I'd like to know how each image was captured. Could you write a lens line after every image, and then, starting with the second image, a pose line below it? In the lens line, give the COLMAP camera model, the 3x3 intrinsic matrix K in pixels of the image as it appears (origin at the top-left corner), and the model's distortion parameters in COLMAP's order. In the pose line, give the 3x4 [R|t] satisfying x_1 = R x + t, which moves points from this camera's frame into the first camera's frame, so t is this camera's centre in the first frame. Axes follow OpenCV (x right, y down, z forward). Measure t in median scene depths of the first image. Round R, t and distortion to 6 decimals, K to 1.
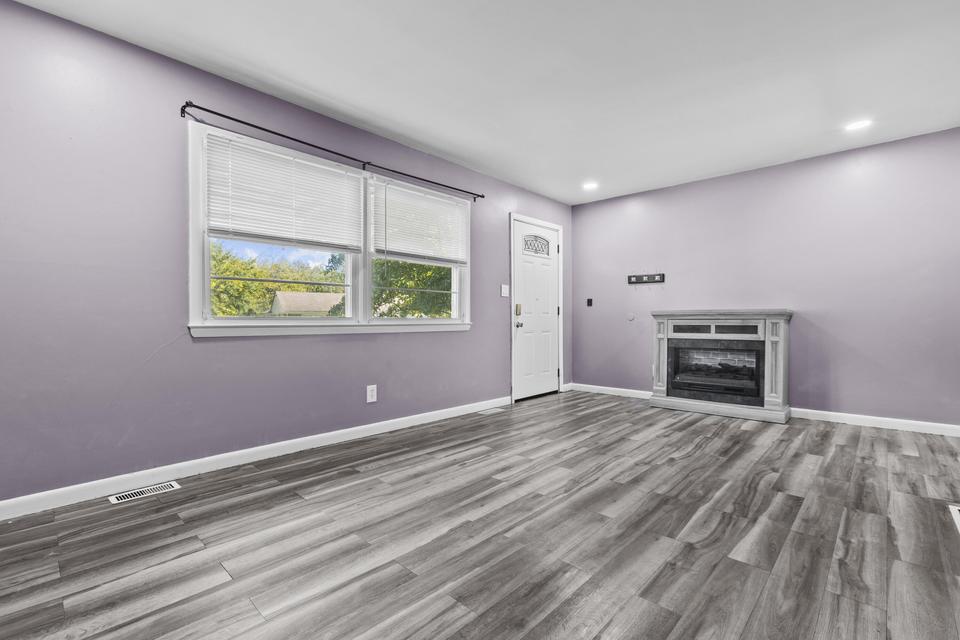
lens RADIAL K [[436.7, 0, 476.7], [0, 436.7, 316.0], [0, 0, 1]] dist [-0.001468, 0.001548]
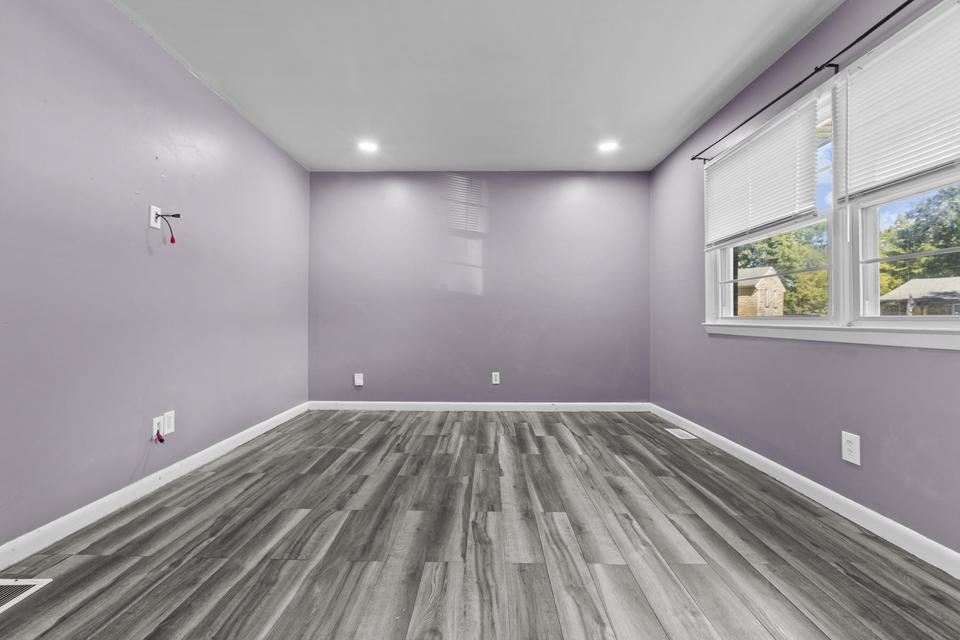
lens RADIAL K [[436.7, 0, 476.7], [0, 436.7, 316.0], [0, 0, 1]] dist [-0.001468, 0.001548]
pose [[-0.748315, -0.003796, -0.663333, 0.780461], [0.008152, 0.999855, -0.014919, 0.012158], [0.663294, -0.016572, -0.748176, 1.675422]]
